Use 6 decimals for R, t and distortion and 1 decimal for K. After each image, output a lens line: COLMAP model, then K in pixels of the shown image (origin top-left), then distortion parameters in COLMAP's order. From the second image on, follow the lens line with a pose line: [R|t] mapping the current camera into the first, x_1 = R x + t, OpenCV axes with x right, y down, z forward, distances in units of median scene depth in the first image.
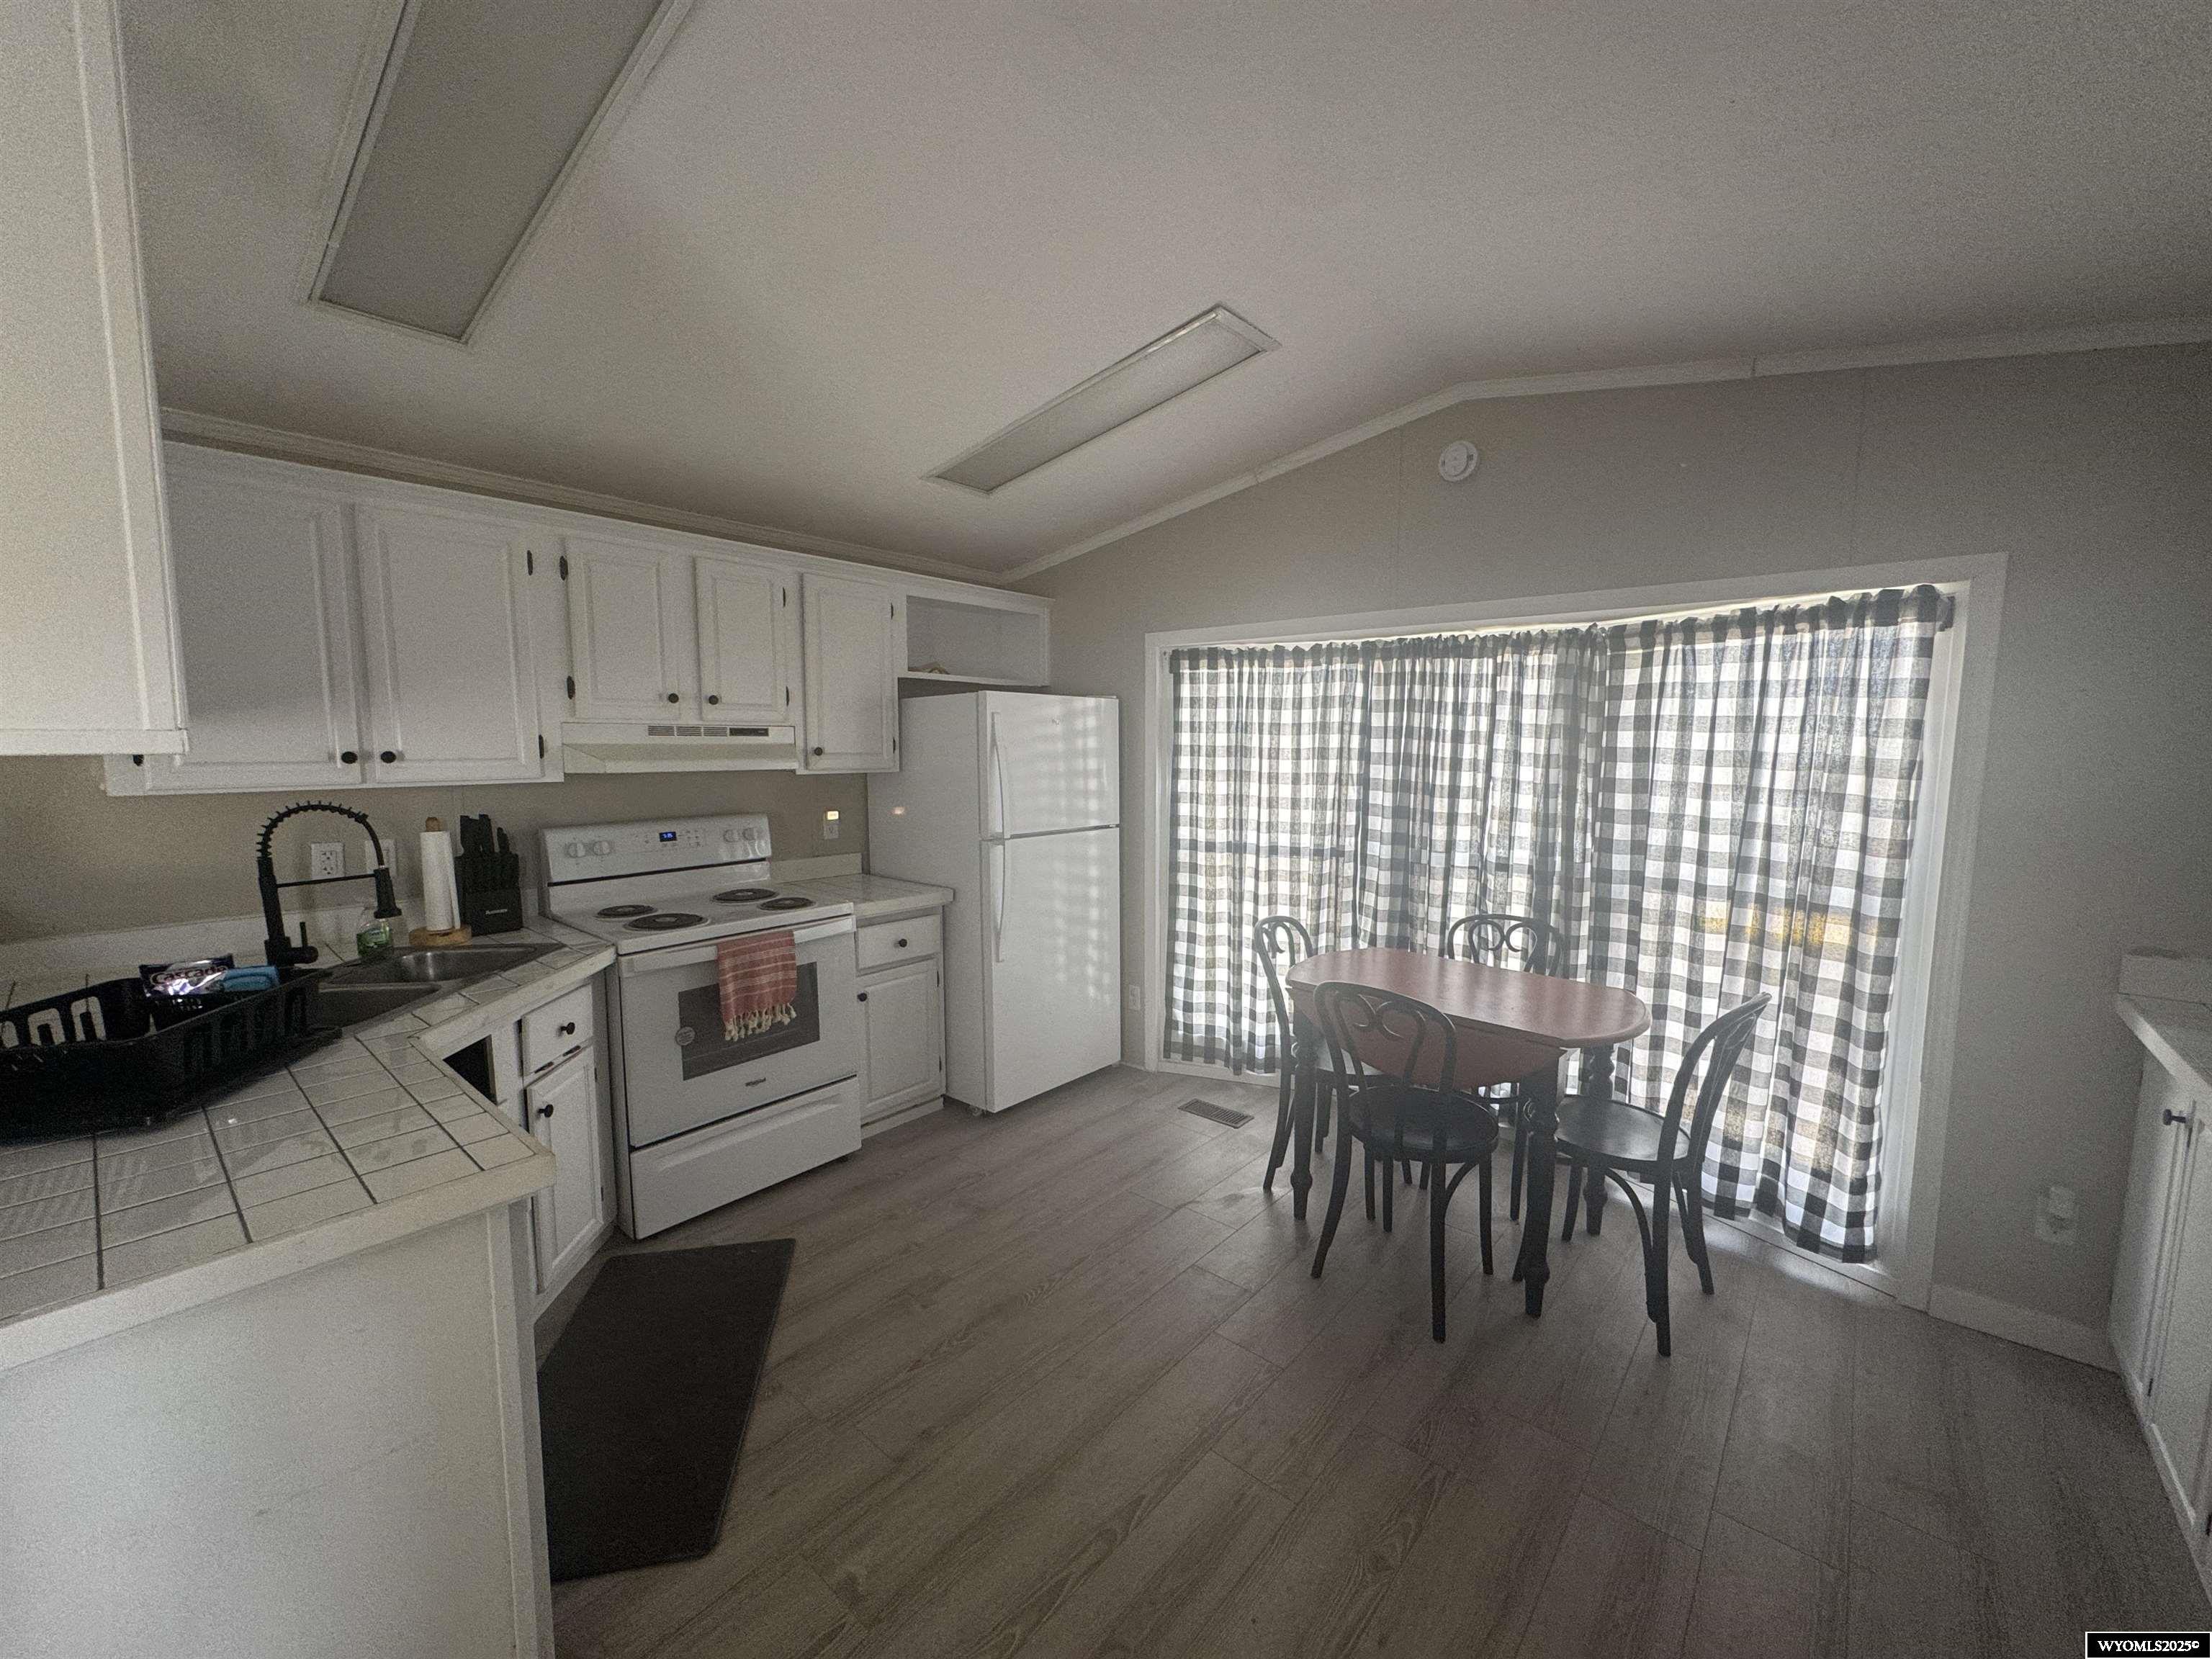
lens RADIAL K [[871.2, 0, 1106.6], [0, 871.2, 830.7], [0, 0, 1]] dist [-0.001127, -0.000145]
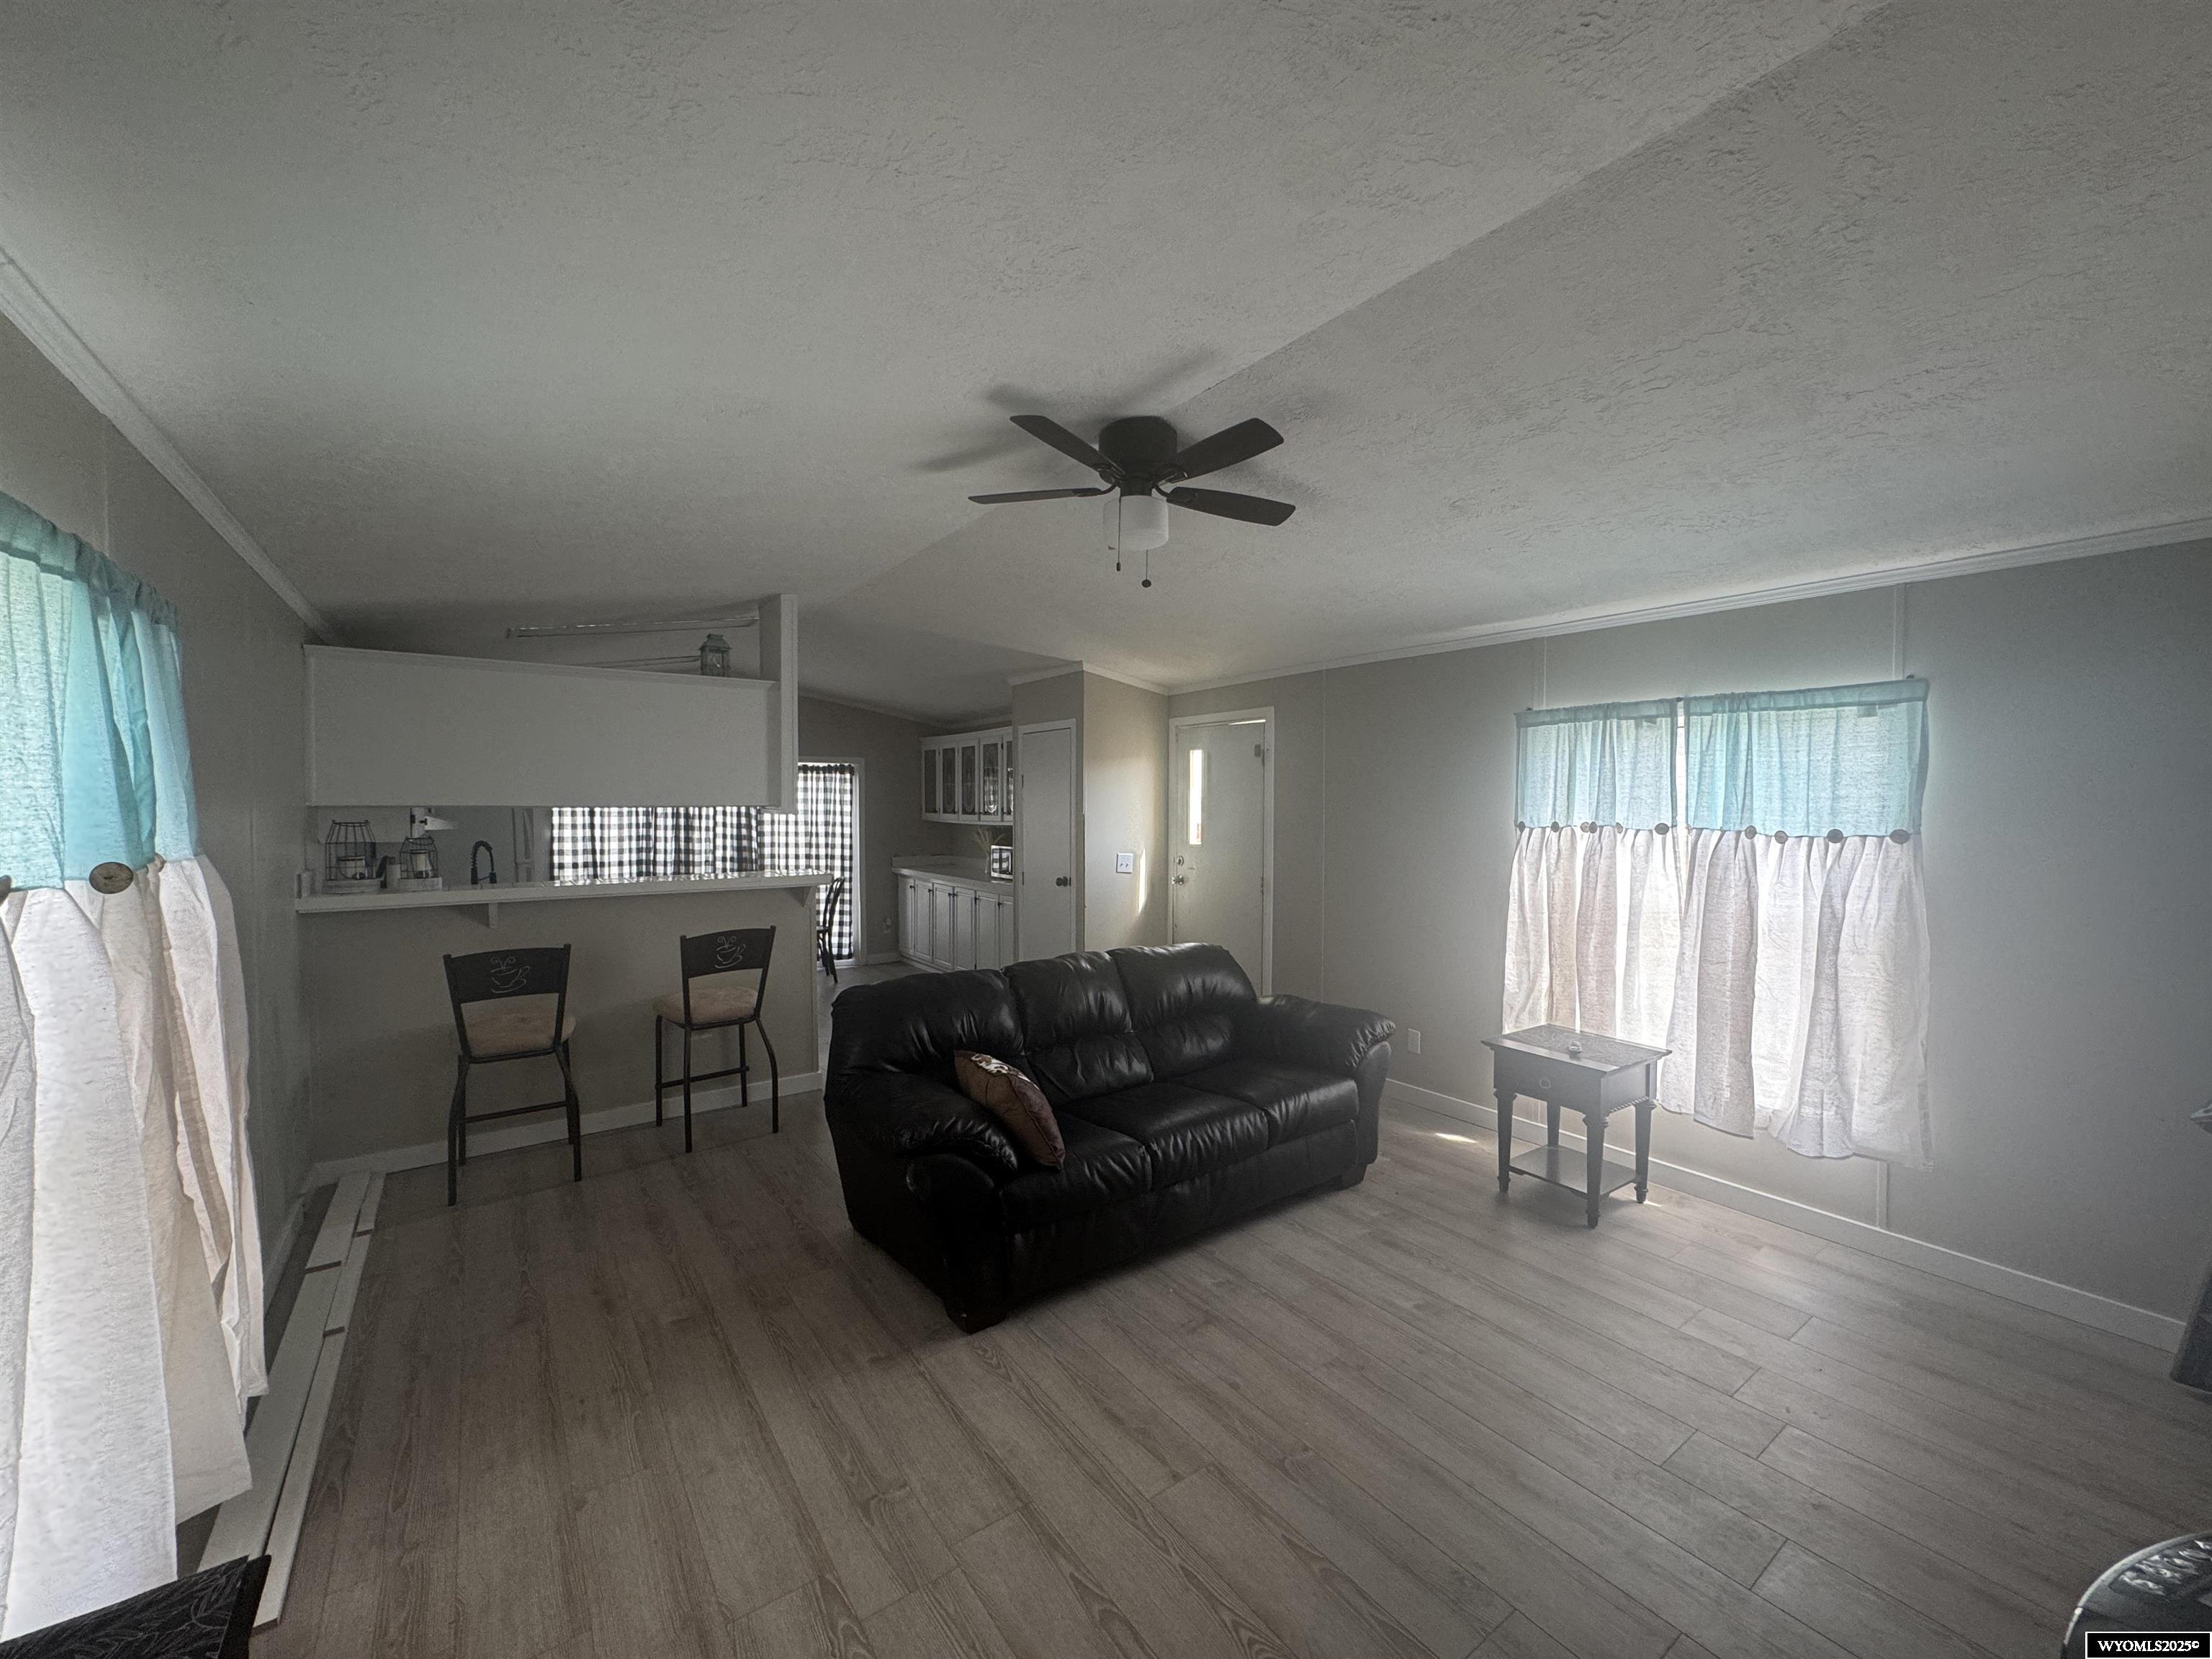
lens RADIAL K [[871.2, 0, 1103.1], [0, 871.2, 841.9], [0, 0, 1]] dist [-0.001127, -0.000145]
pose [[0.235883, -0.057854, 0.970058, -2.185874], [0.103558, 0.994039, 0.034103, 0.029227], [-0.966248, 0.092413, 0.240468, -0.816133]]
